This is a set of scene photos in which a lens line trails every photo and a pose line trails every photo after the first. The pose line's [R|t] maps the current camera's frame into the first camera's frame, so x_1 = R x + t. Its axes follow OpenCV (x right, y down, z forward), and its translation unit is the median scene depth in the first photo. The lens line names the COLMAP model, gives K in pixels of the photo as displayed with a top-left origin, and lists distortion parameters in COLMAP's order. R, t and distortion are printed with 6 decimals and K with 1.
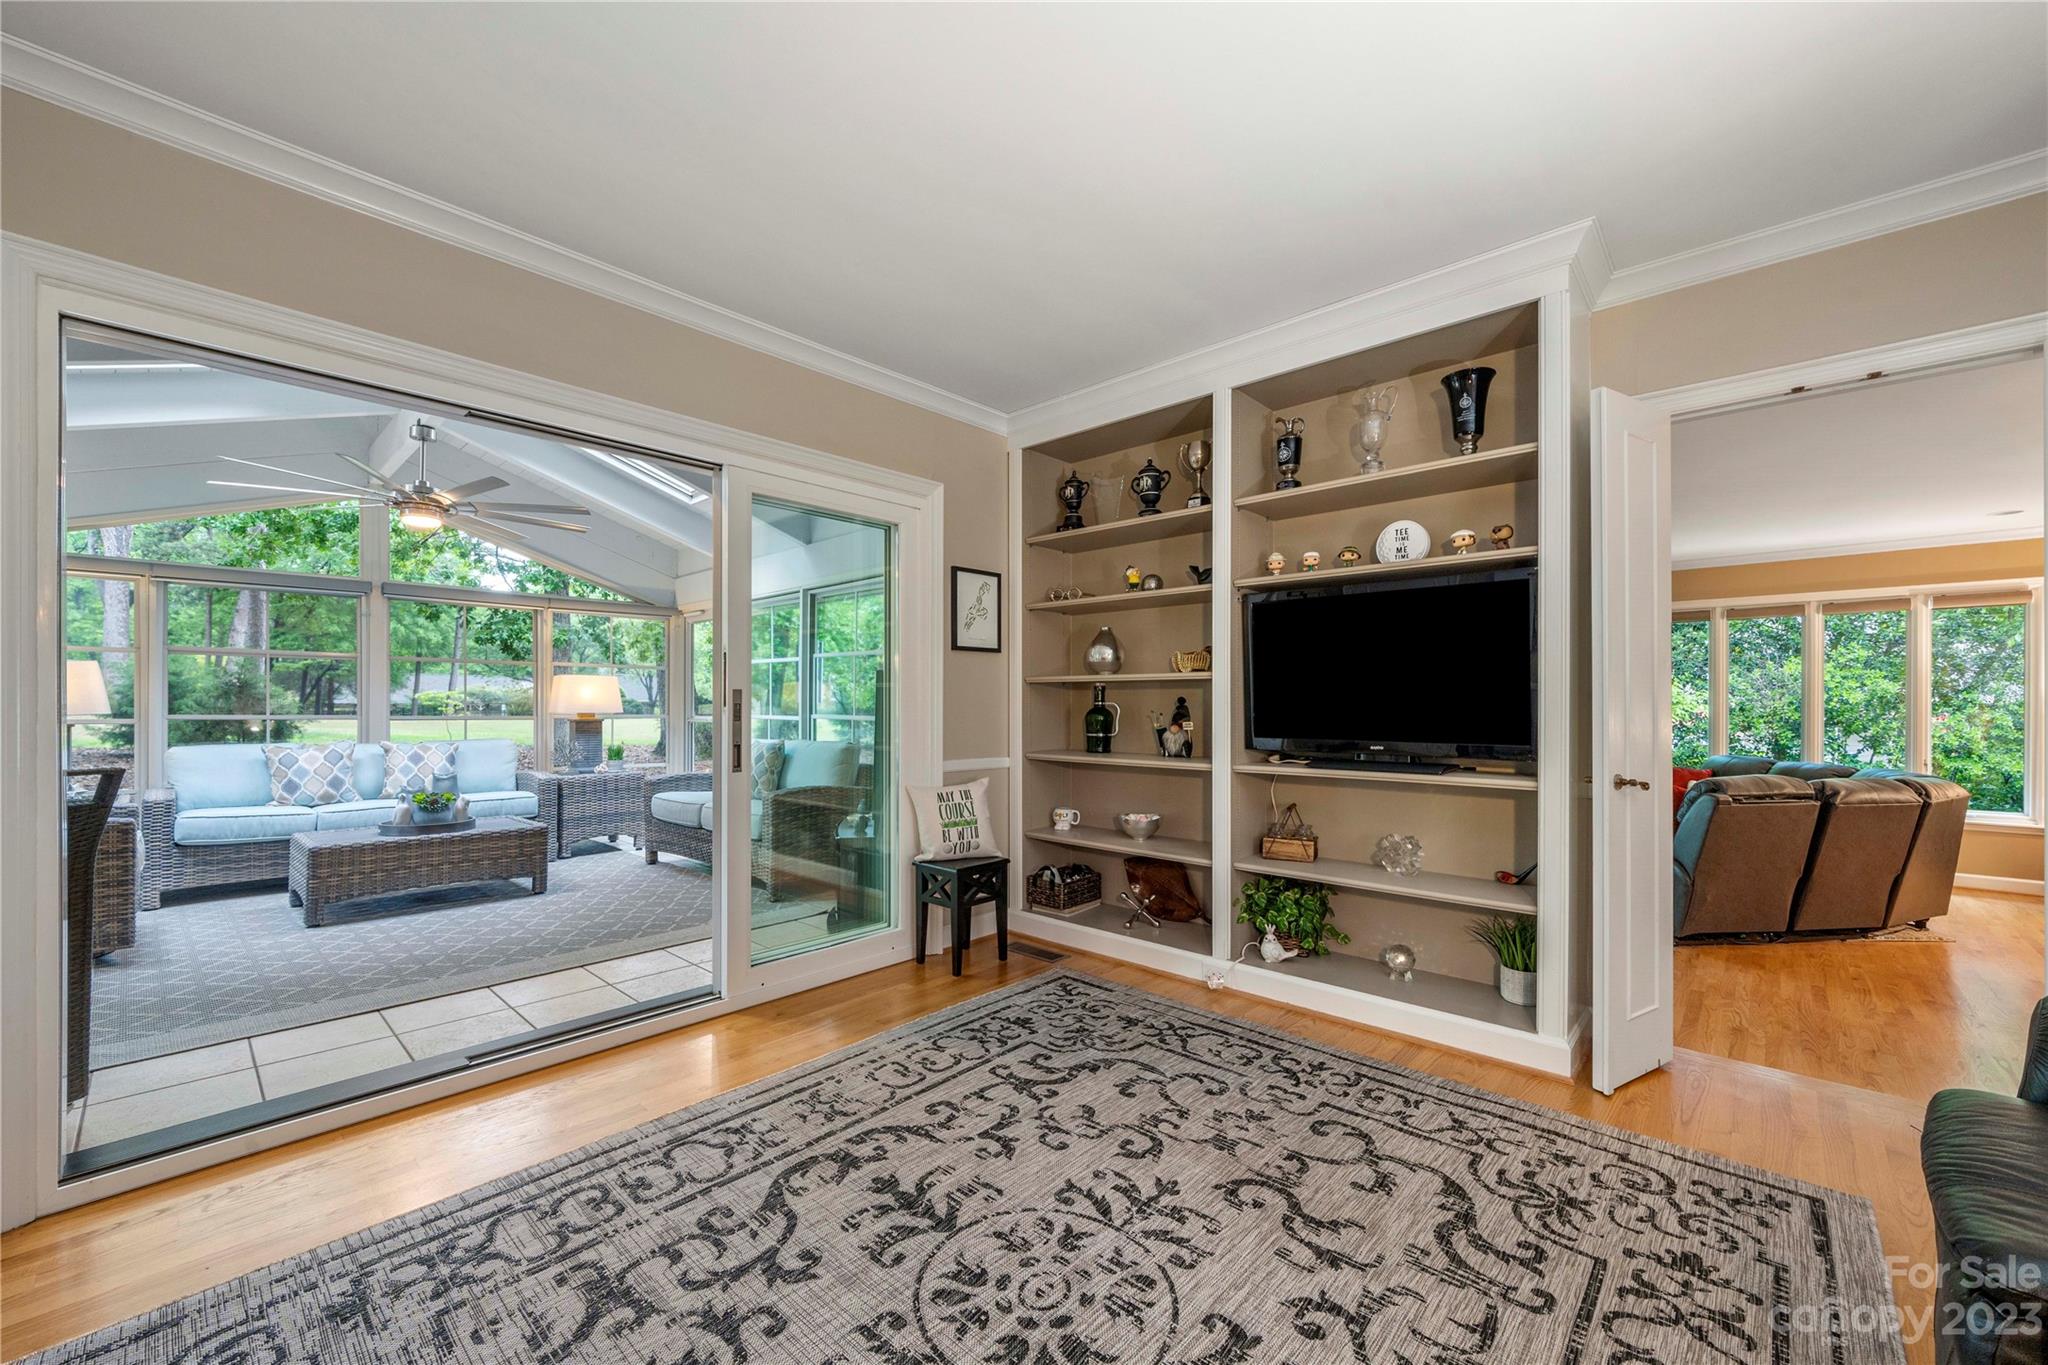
lens RADIAL K [[799.4, 0, 1026.0], [0, 799.4, 709.6], [0, 0, 1]] dist [-0.001076, -0.000258]
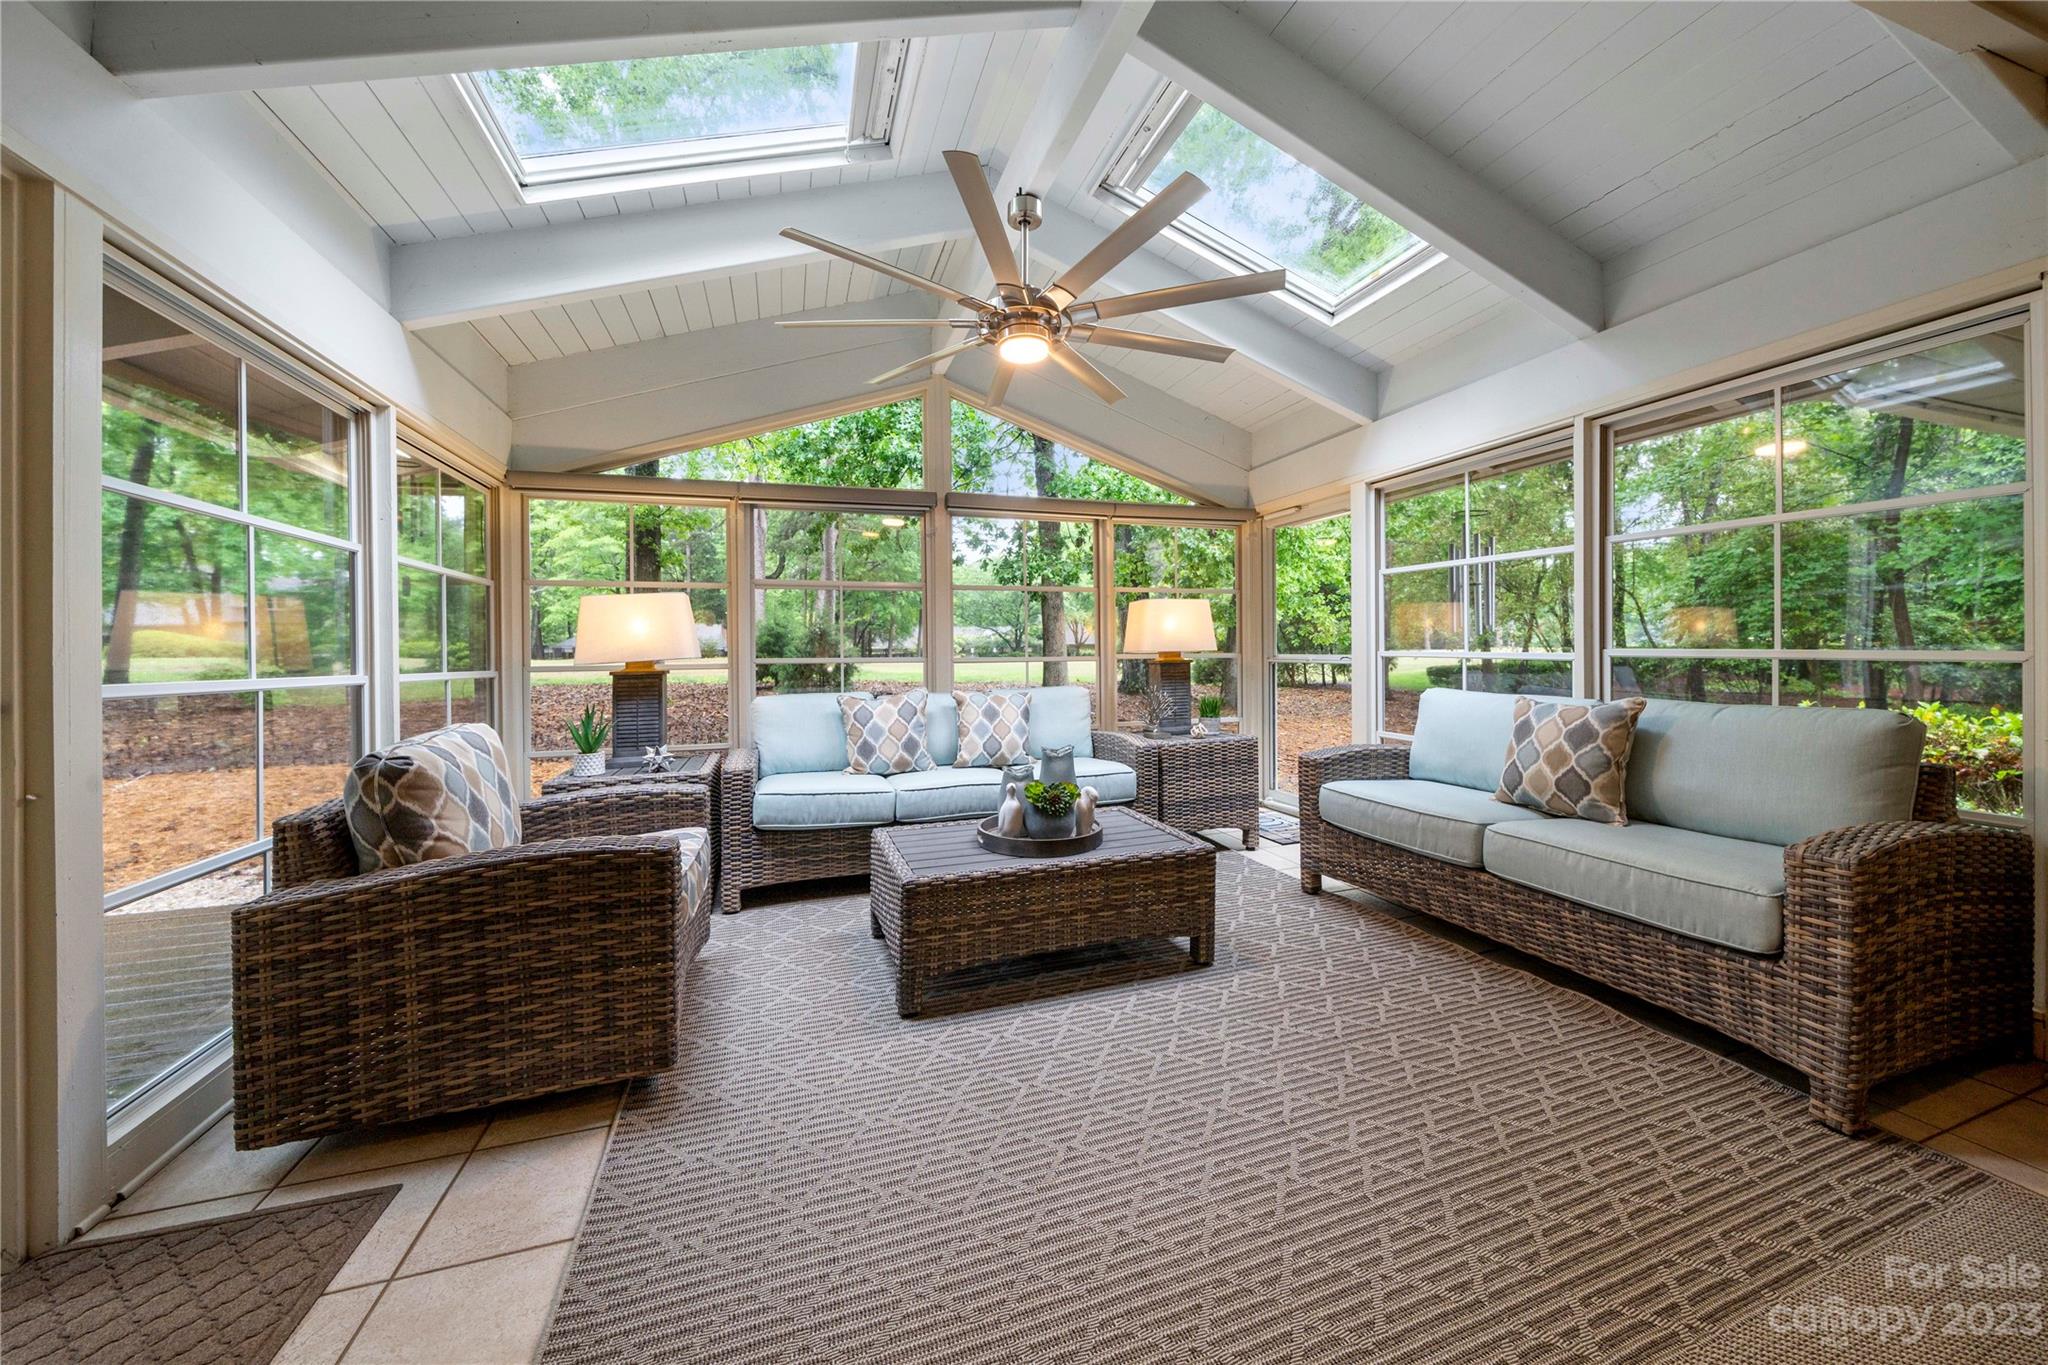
lens RADIAL K [[702.1, 0, 1025.0], [0, 702.1, 650.3], [0, 0, 1]] dist [-0.000509, -0.000084]
pose [[0.879227, -0.011950, -0.476253, -0.423260], [0.012638, 0.999919, -0.001759, 0.002908], [0.476235, -0.004472, 0.879307, 0.437254]]
